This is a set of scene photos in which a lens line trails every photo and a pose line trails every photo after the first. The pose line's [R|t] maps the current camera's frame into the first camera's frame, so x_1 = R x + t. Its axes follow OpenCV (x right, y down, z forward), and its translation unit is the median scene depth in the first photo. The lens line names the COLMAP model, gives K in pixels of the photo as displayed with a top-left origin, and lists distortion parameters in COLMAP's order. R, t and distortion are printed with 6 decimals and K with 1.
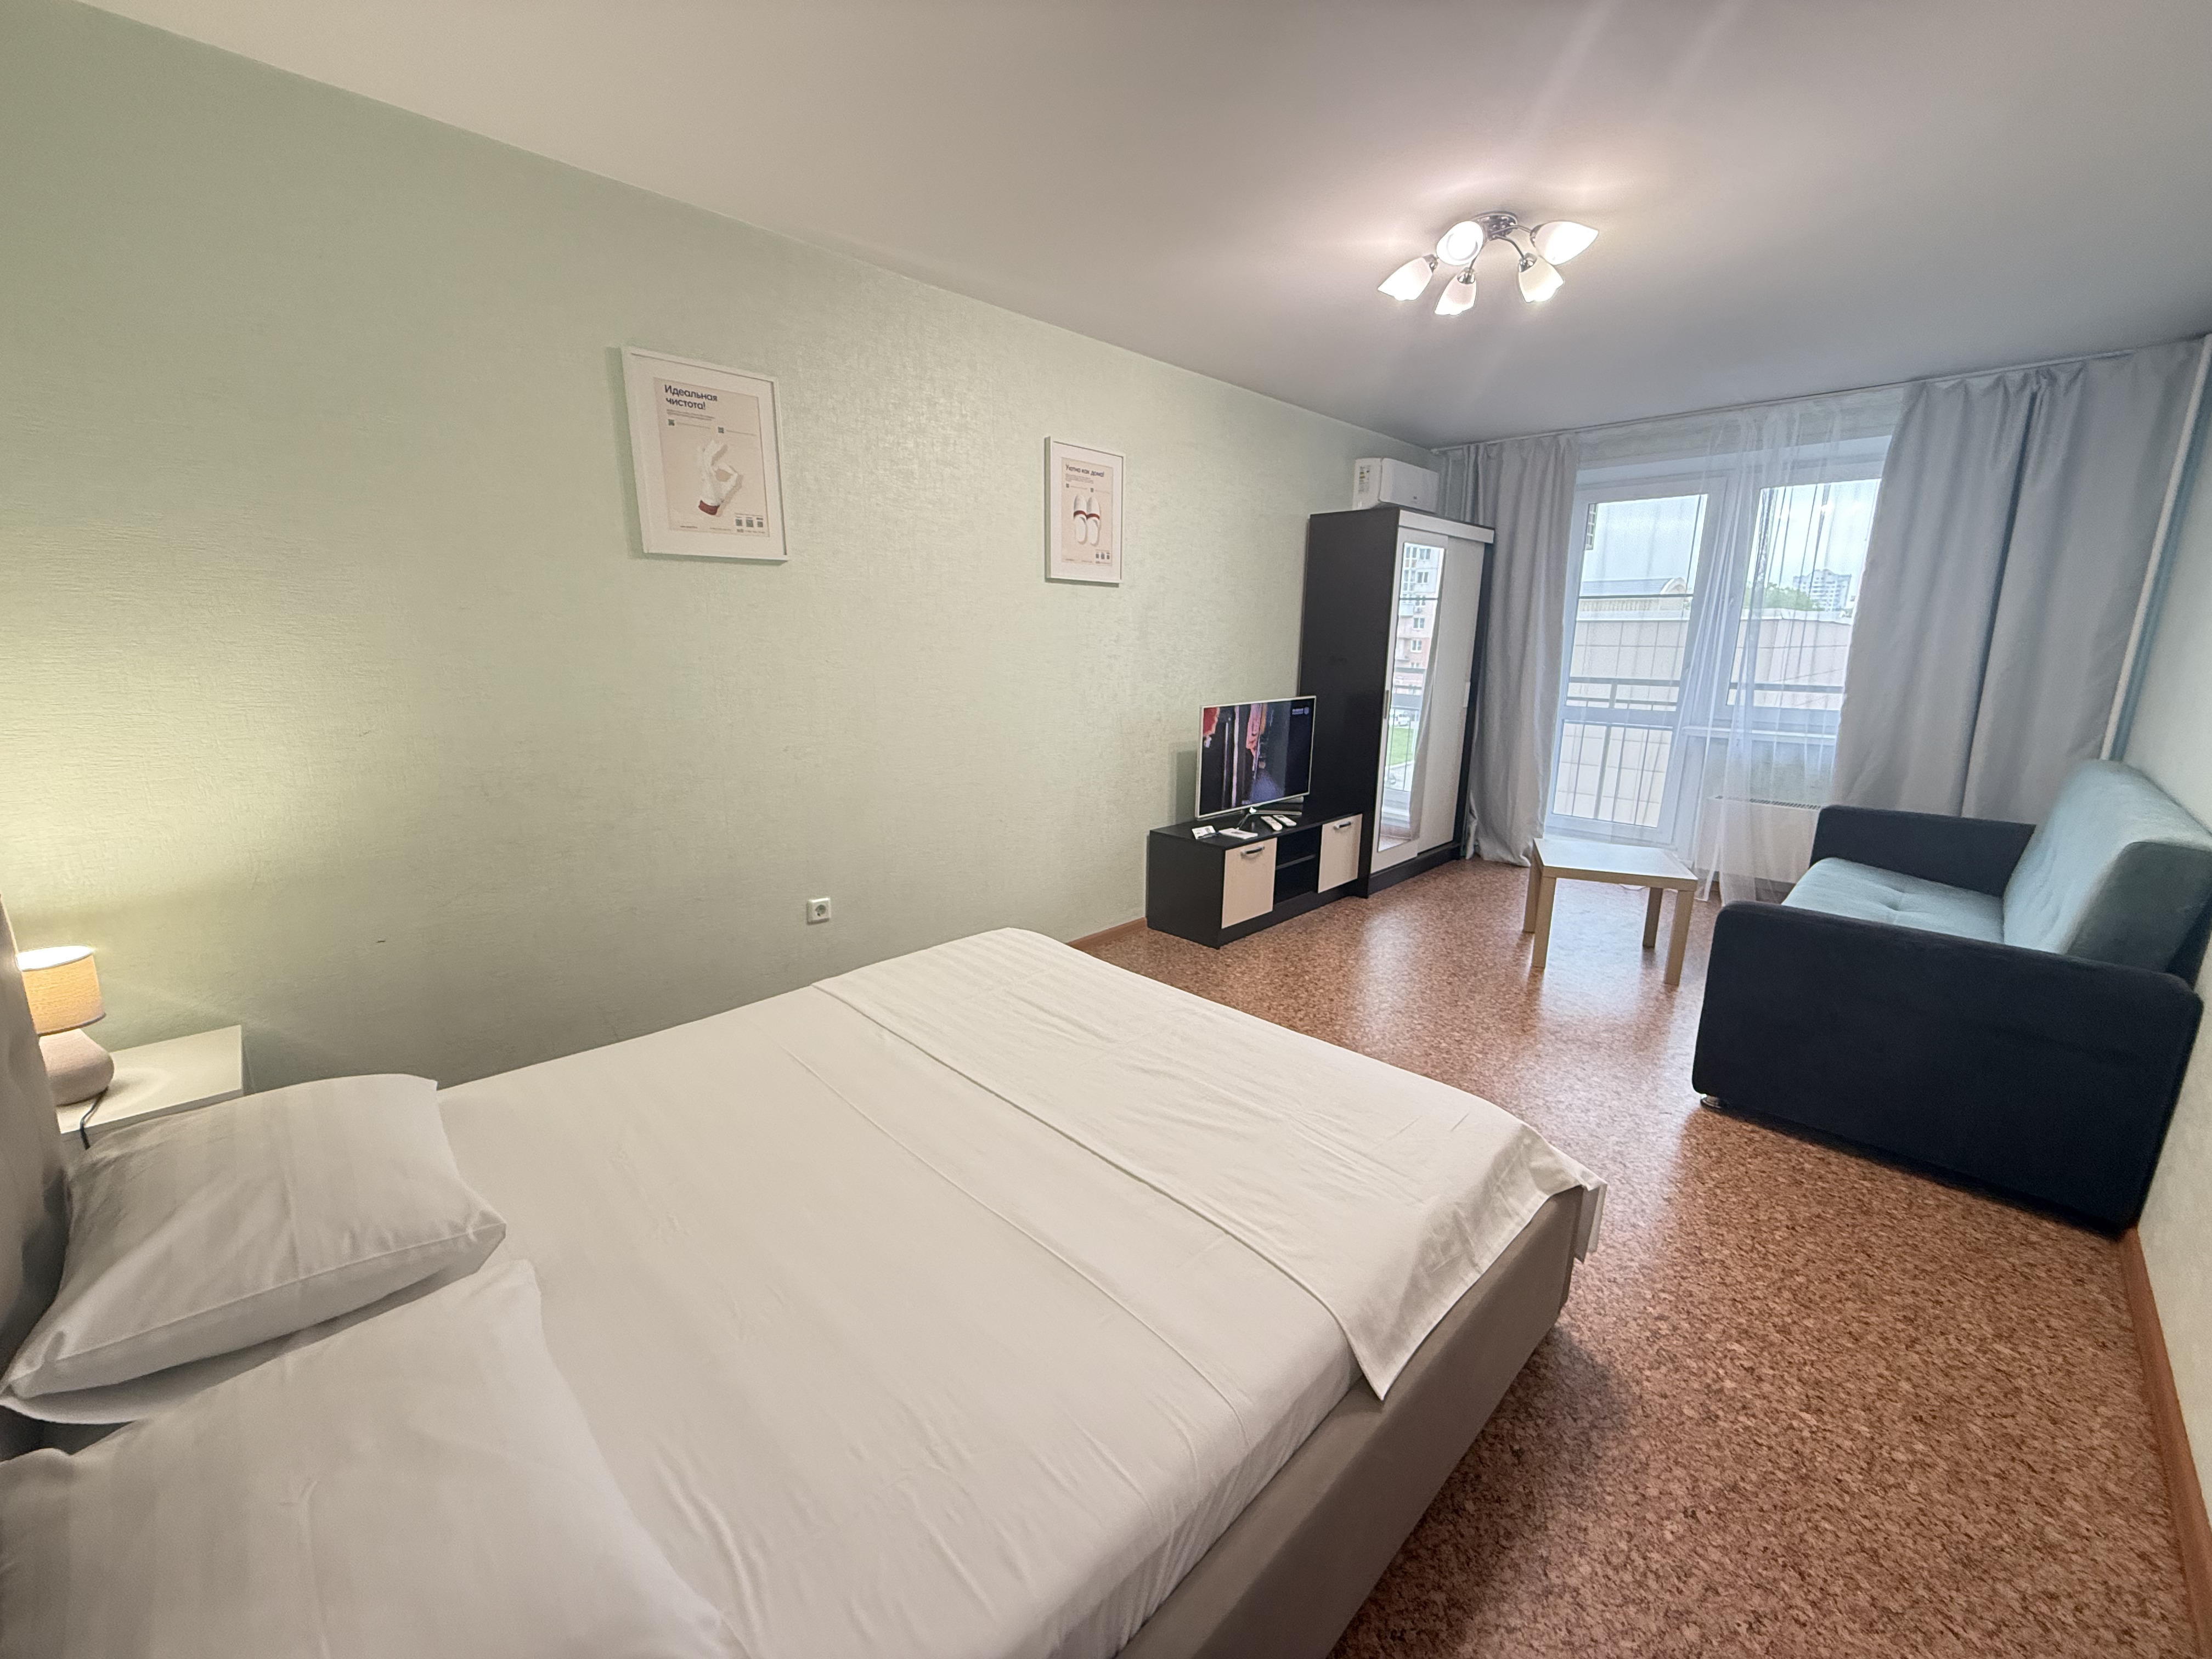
lens RADIAL K [[876.5, 0, 1102.7], [0, 876.5, 830.3], [0, 0, 1]] dist [-0.000166, 0.000374]
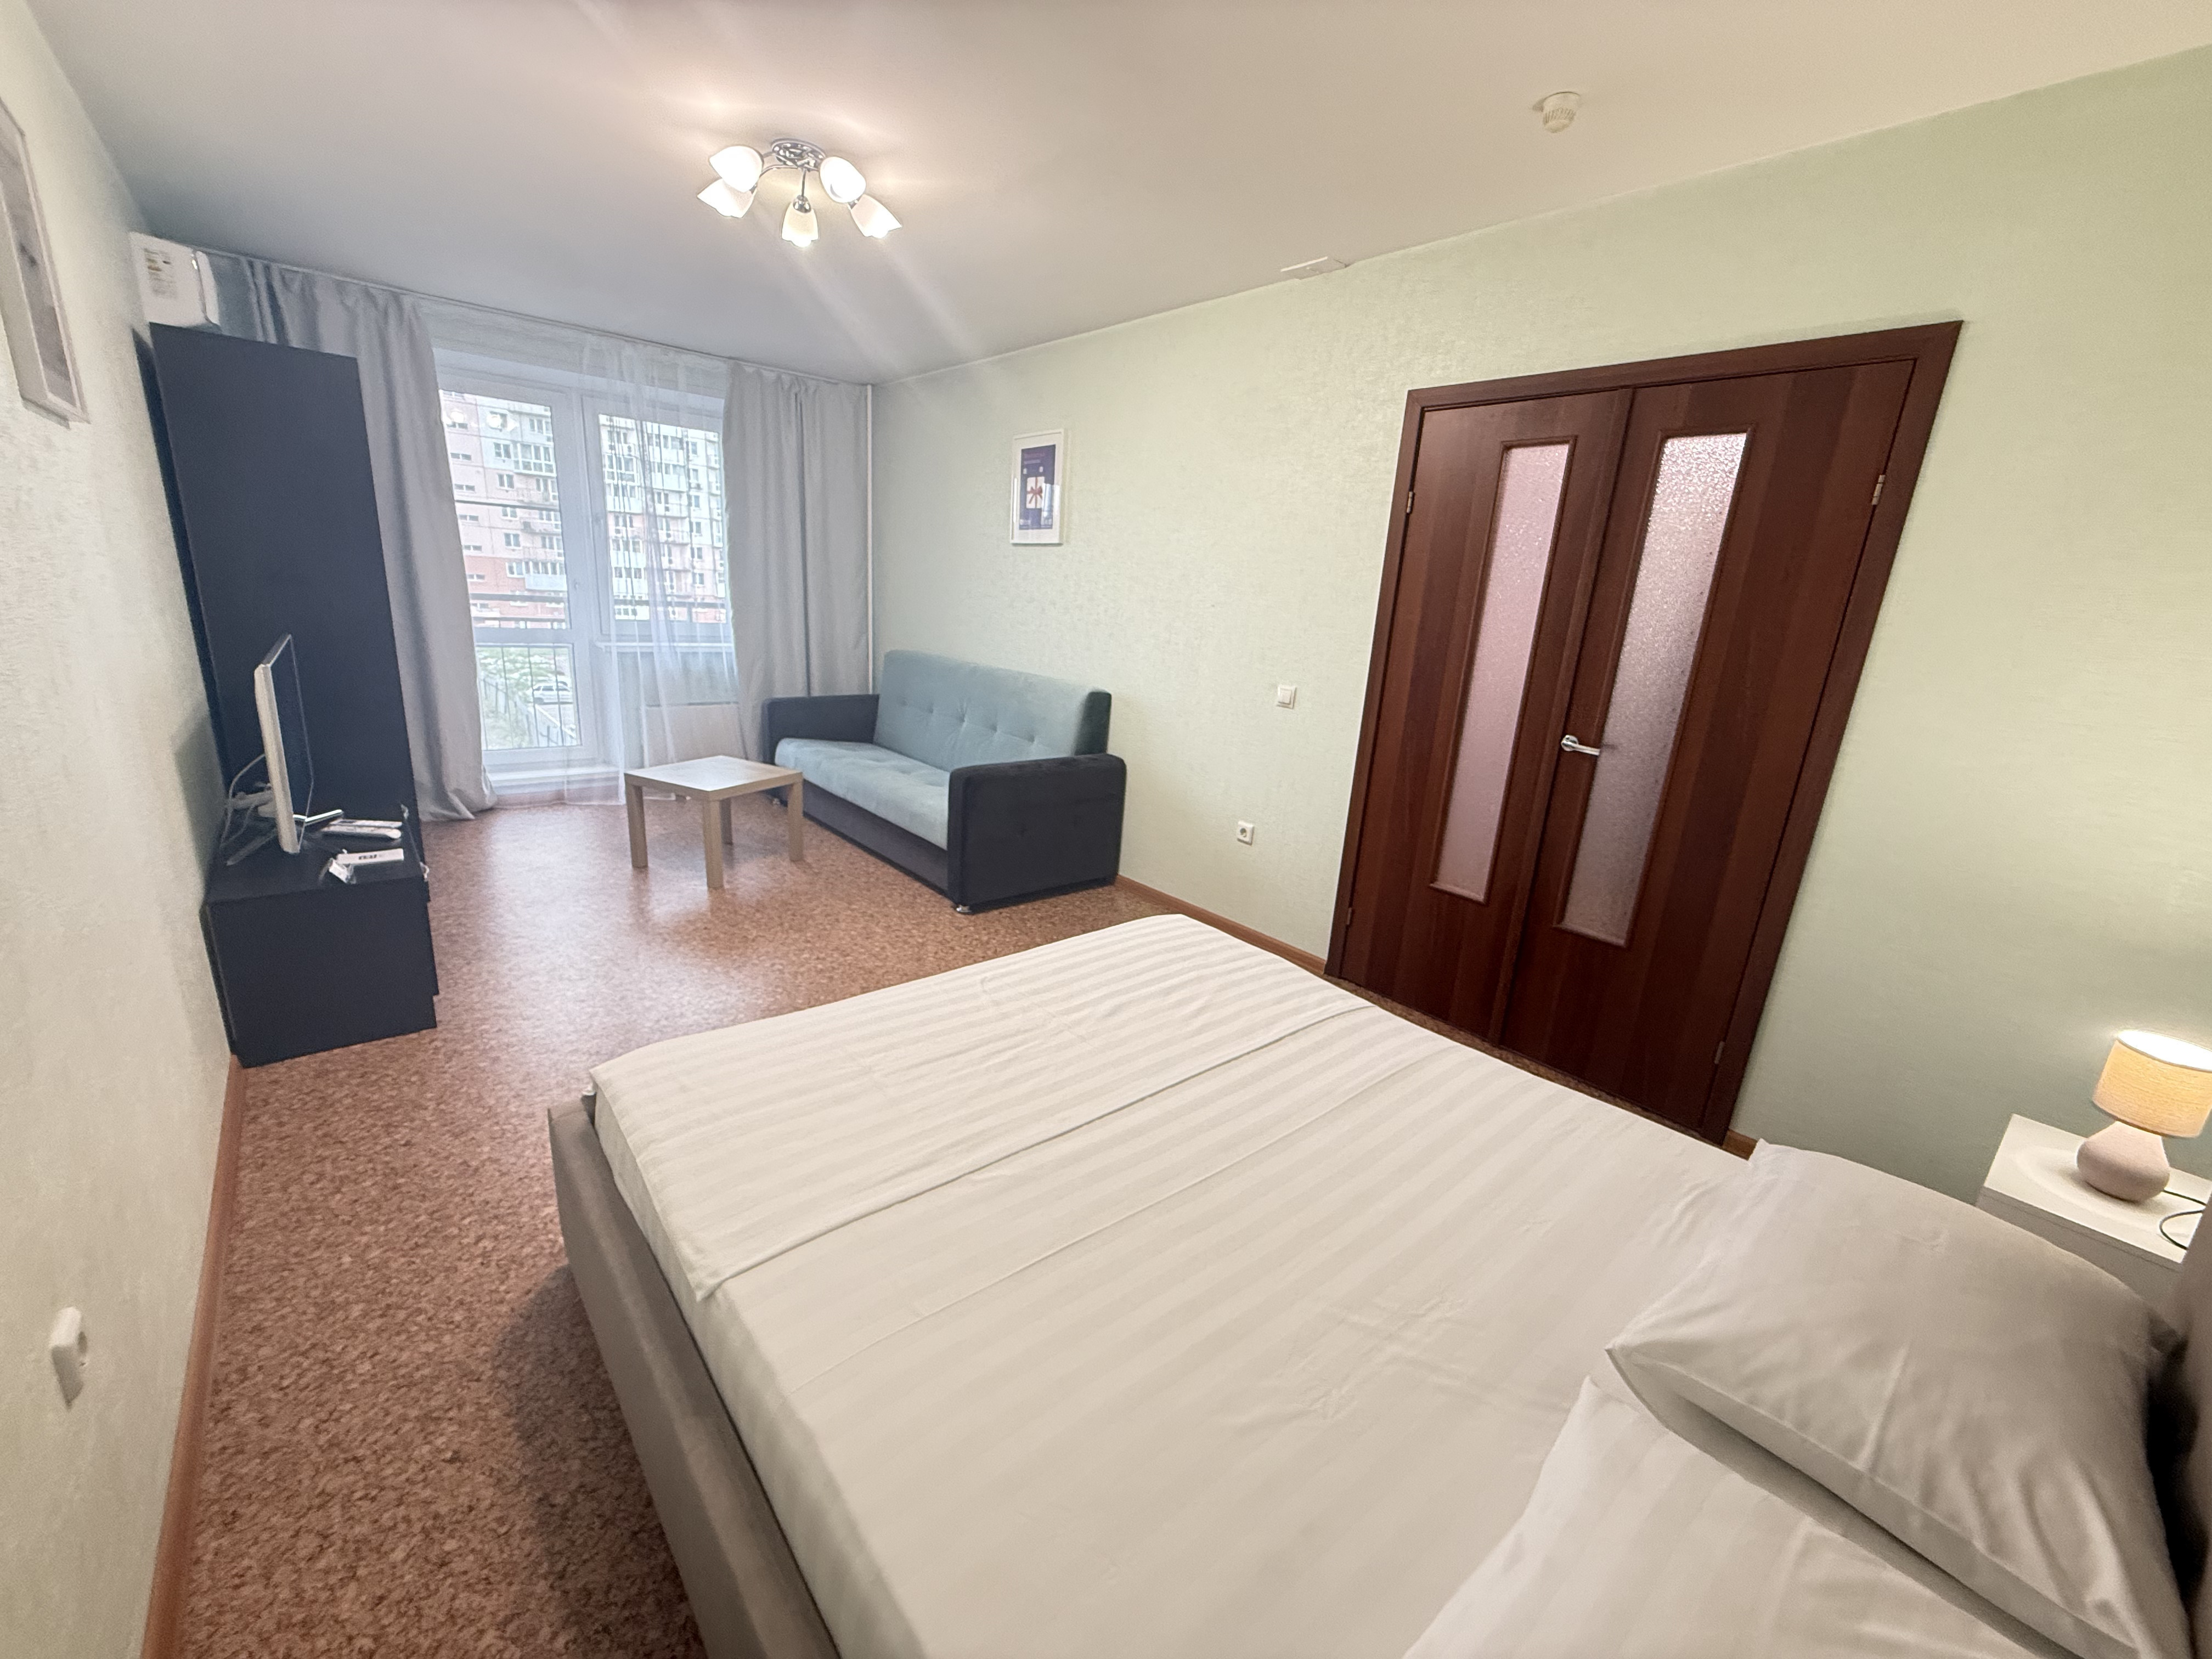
lens RADIAL K [[872.1, 0, 1122.4], [0, 872.1, 841.3], [0, 0, 1]] dist [-0.039165, 0.008237]
pose [[0.058927, -0.278749, 0.958555, -0.437658], [0.149090, 0.951911, 0.267651, -0.098193], [-0.987066, 0.127138, 0.097652, 0.419785]]
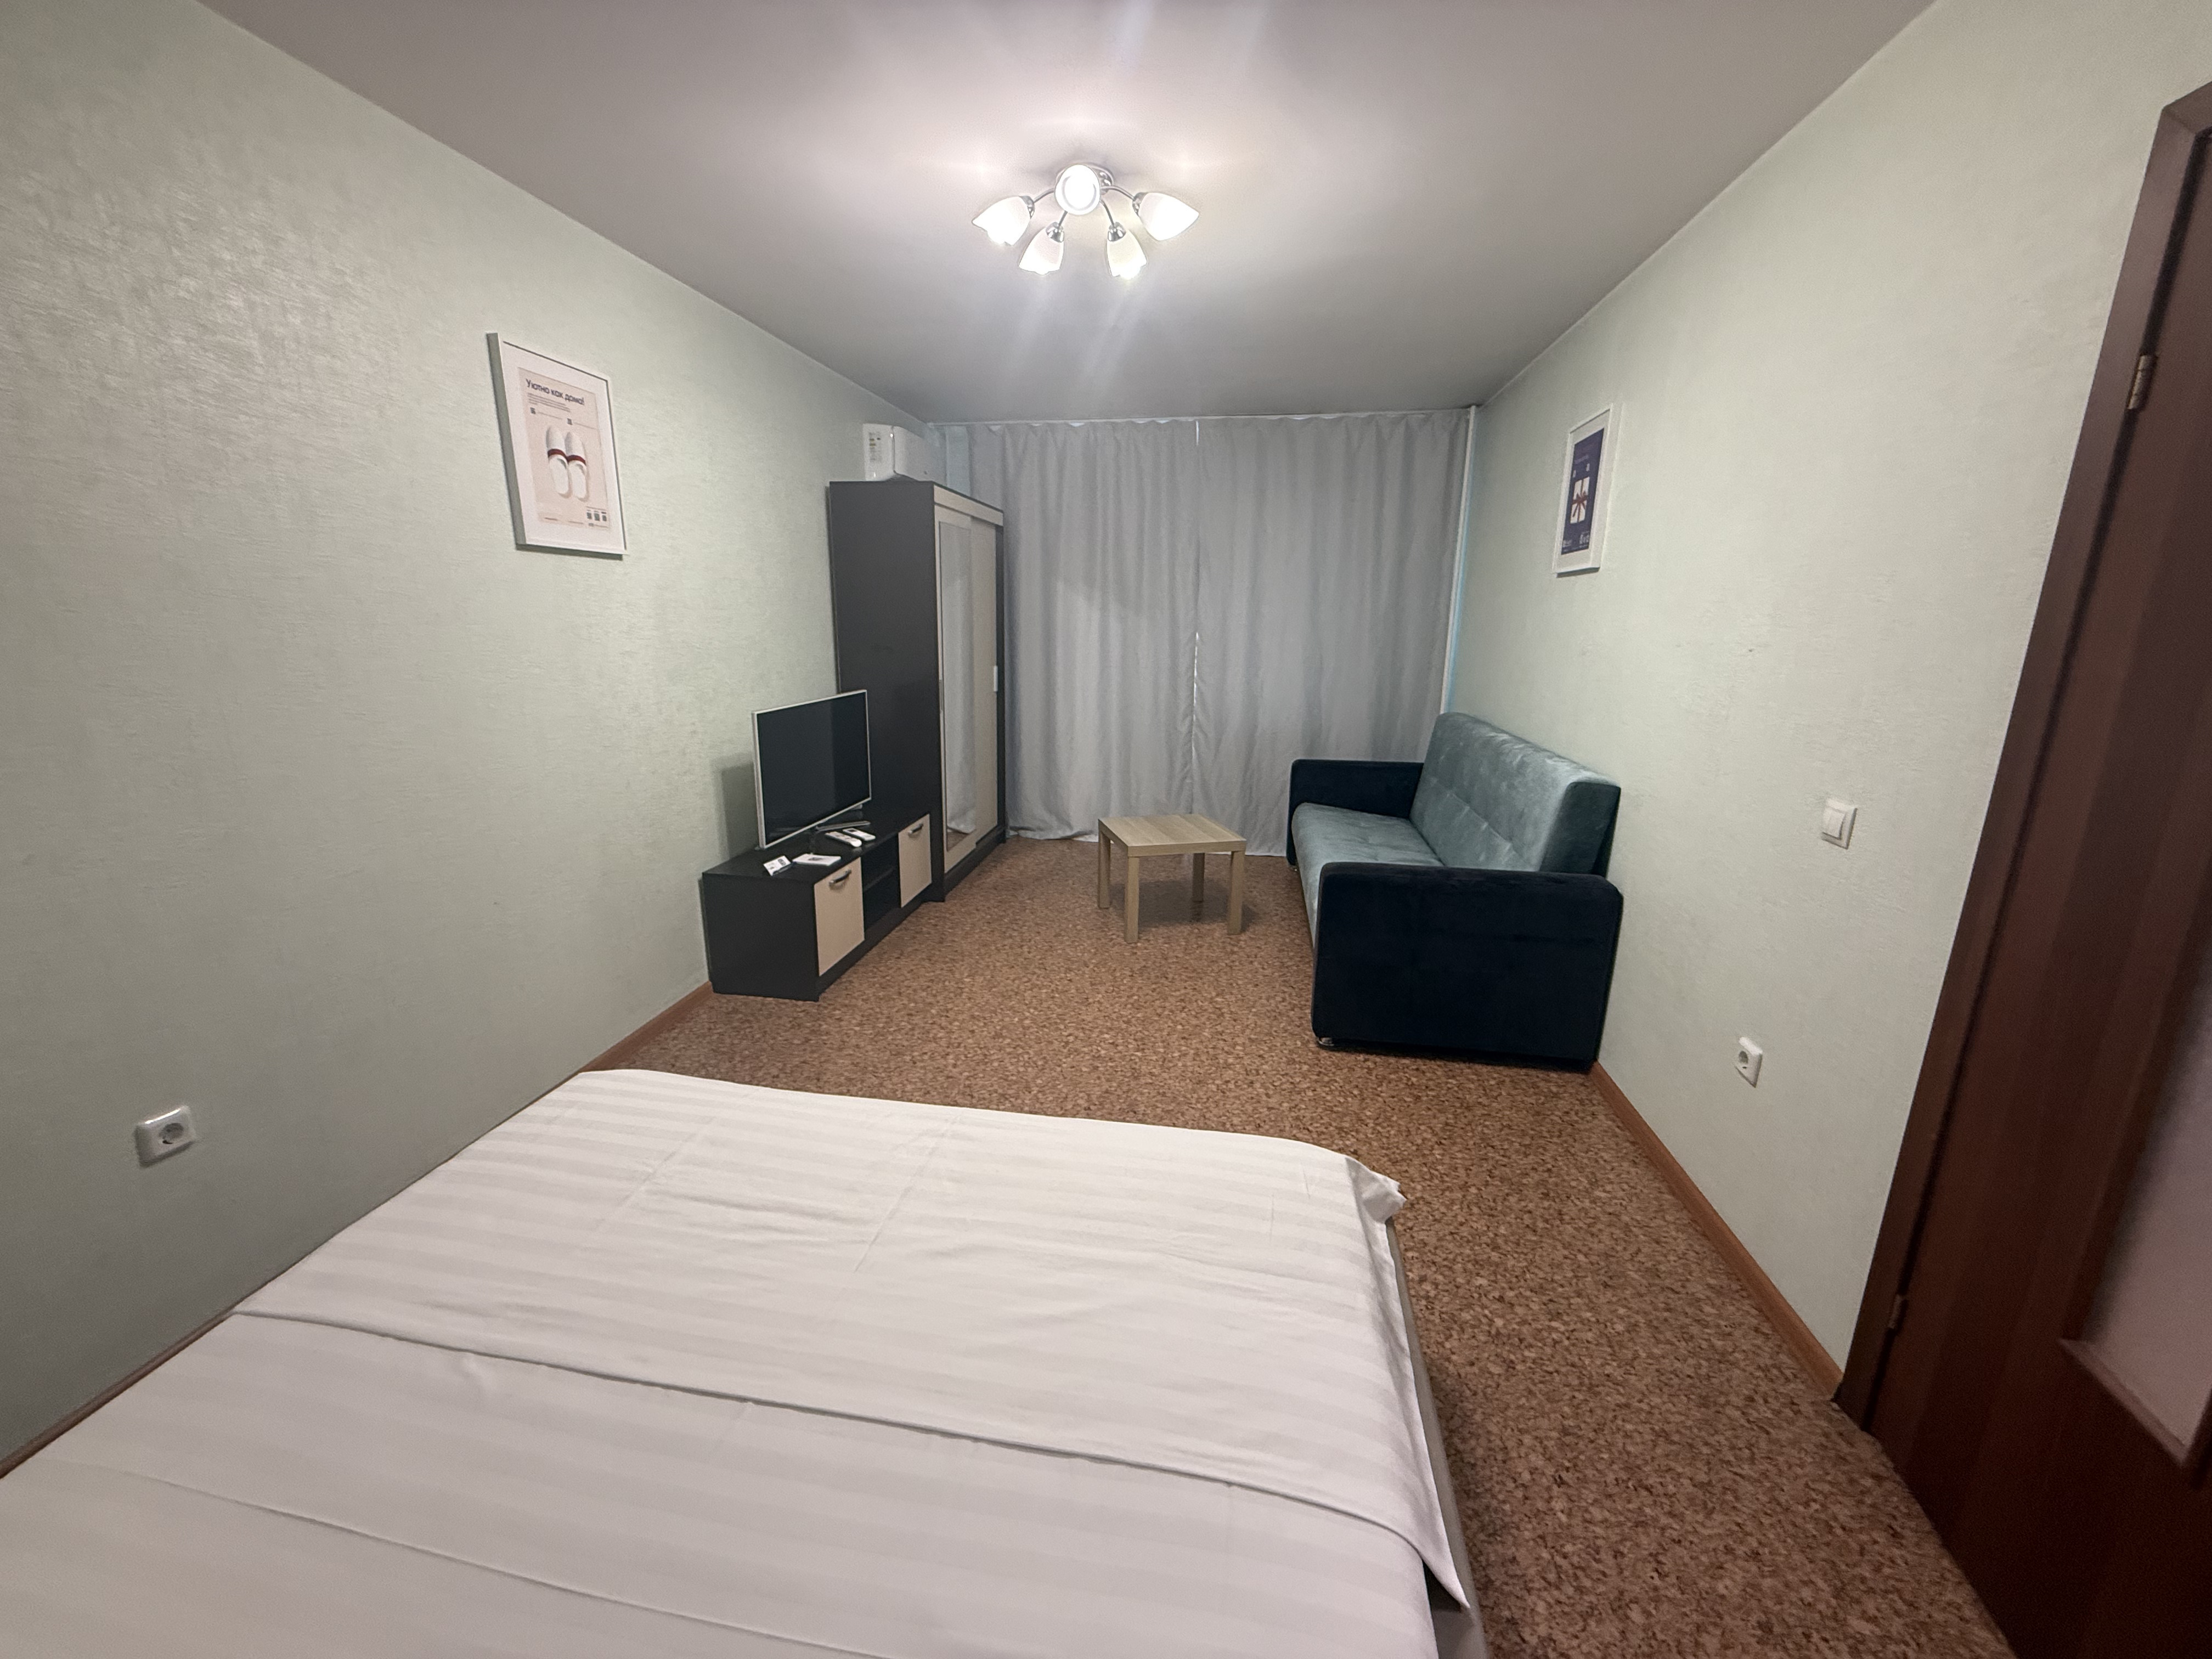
lens RADIAL K [[879.3, 0, 1101.6], [0, 879.3, 828.2], [0, 0, 1]] dist [-0.000329, 0.000291]
pose [[0.815836, -0.136524, 0.561937, -0.098877], [0.122699, 0.990474, 0.062500, -0.048577], [-0.565117, 0.017960, 0.824815, 0.159310]]
